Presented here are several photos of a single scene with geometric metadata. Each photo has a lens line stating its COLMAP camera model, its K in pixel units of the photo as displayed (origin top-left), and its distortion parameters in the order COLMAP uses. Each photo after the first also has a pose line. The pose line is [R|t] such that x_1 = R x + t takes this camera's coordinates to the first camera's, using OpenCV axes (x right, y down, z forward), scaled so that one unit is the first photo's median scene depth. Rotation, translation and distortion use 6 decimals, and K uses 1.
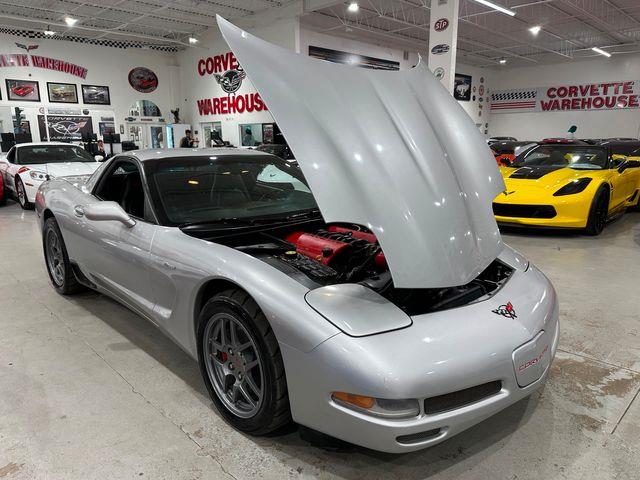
lens RADIAL K [[458.1, 0, 309.1], [0, 458.1, 236.9], [0, 0, 1]] dist [0.015091, -0.031905]
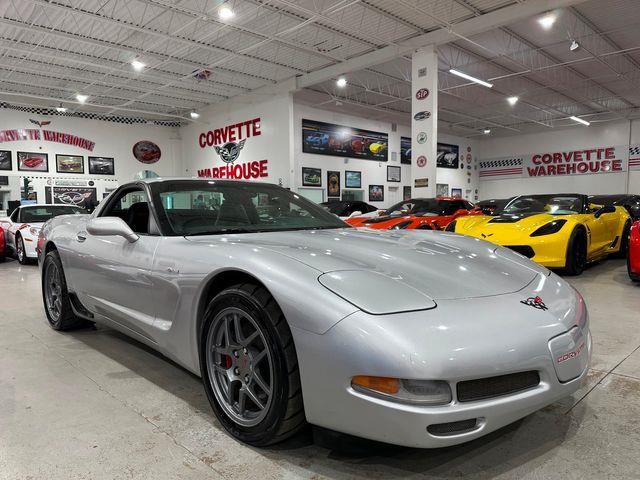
lens RADIAL K [[458.1, 0, 303.8], [0, 458.1, 234.3], [0, 0, 1]] dist [0.015091, -0.031905]
pose [[0.999882, -0.009247, -0.012307, 0.012934], [0.007084, 0.986194, -0.165444, 0.025521], [0.013666, 0.165338, 0.986142, -0.008551]]
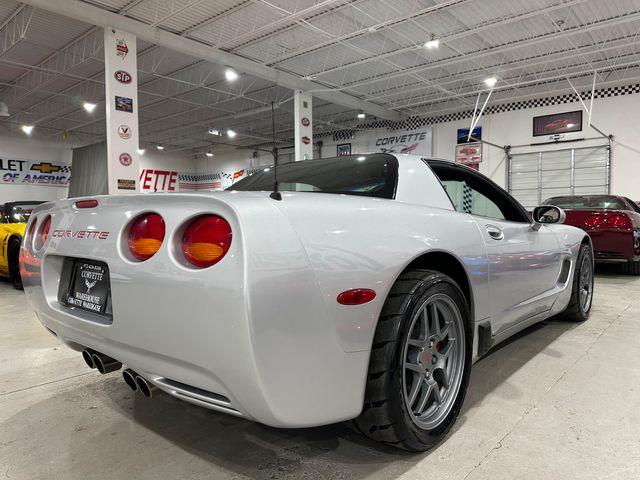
lens RADIAL K [[458.1, 0, 325.2], [0, 458.1, 243.6], [0, 0, 1]] dist [0.015091, -0.031905]
pose [[-0.110201, -0.046039, 0.992843, -0.230709], [0.213634, 0.974481, 0.068899, -0.028279], [-0.970678, 0.219698, -0.097553, 0.265003]]
